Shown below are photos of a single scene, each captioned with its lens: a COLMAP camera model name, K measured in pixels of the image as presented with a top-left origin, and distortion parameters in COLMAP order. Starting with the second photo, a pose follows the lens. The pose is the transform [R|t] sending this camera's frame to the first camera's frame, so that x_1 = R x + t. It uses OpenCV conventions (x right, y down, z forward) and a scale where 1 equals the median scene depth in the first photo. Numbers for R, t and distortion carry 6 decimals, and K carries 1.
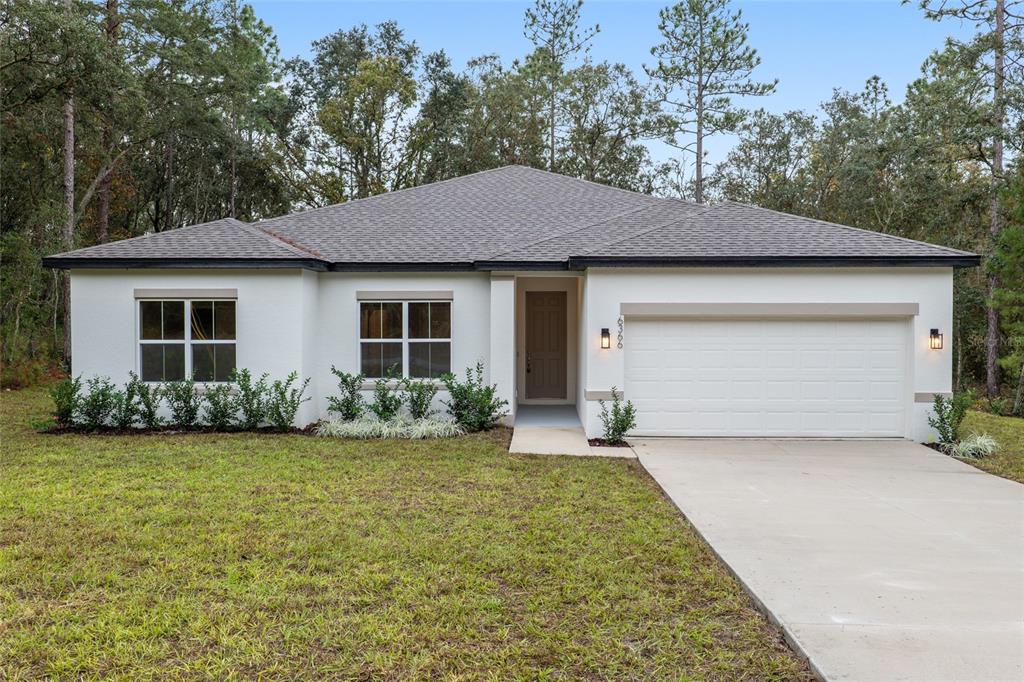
lens RADIAL K [[842.2, 0, 513.4], [0, 842.2, 333.7], [0, 0, 1]] dist [0.010877, 0.001305]
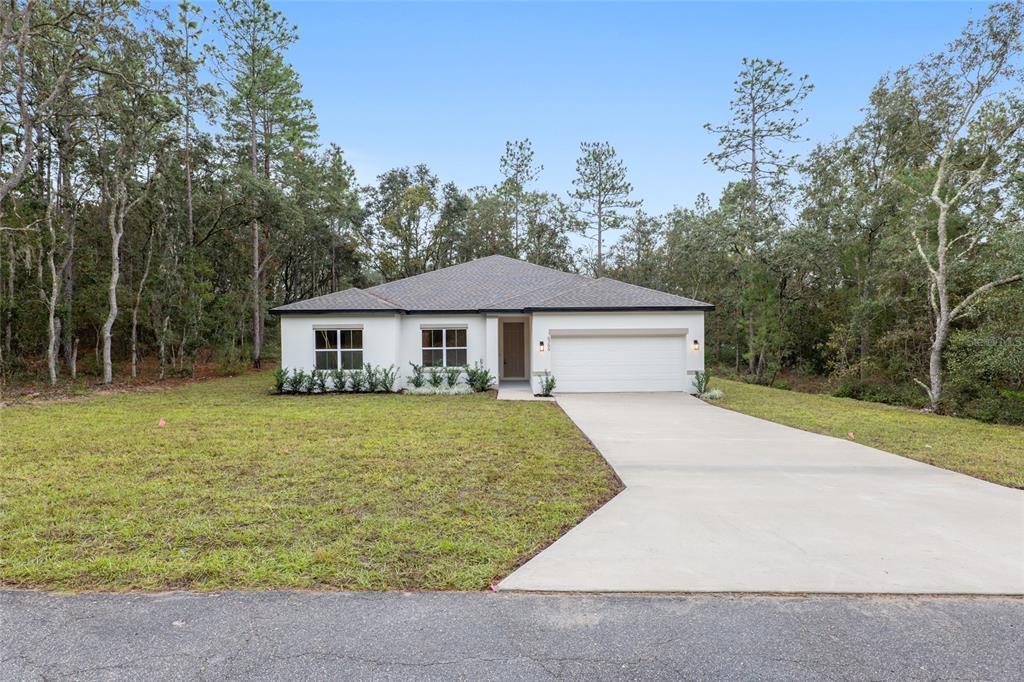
lens RADIAL K [[541.9, 0, 510.0], [0, 541.9, 339.2], [0, 0, 1]] dist [-0.000724, 0.000163]
pose [[0.999494, -0.010027, 0.030190, -0.009554], [0.010246, 0.999922, -0.007079, -0.002945], [-0.030117, 0.007385, 0.999519, -0.311934]]
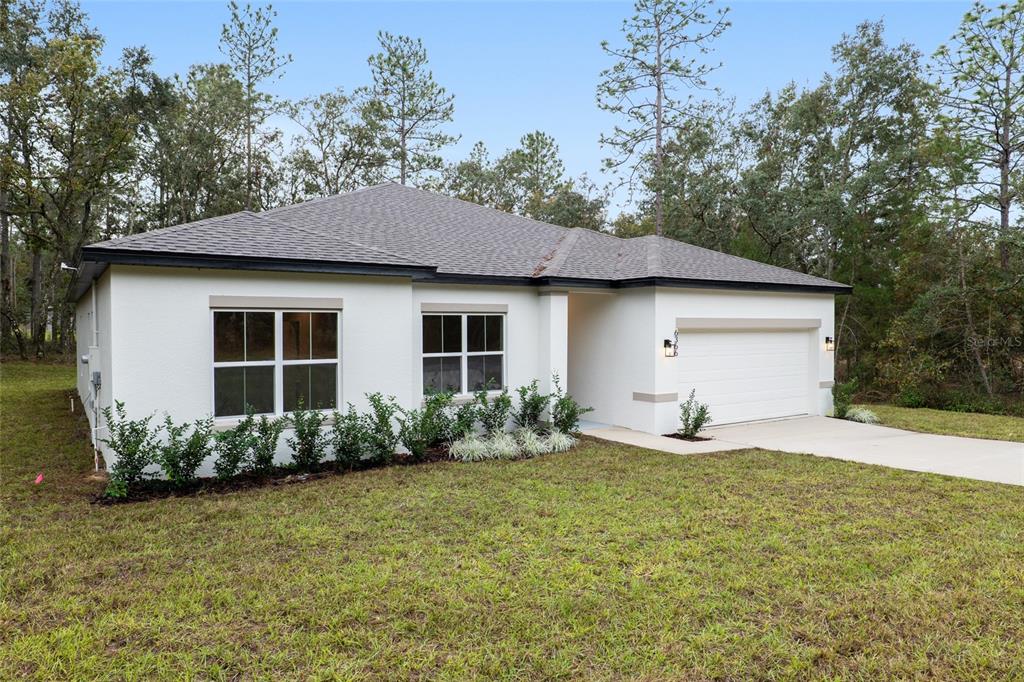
lens RADIAL K [[695.4, 0, 513.2], [0, 695.4, 340.8], [0, 0, 1]] dist [-0.002519, -0.006880]
pose [[0.807110, -0.014339, 0.590227, -0.565723], [0.010838, 0.999896, 0.009470, -0.014534], [-0.590302, -0.001247, 0.807182, 0.315867]]
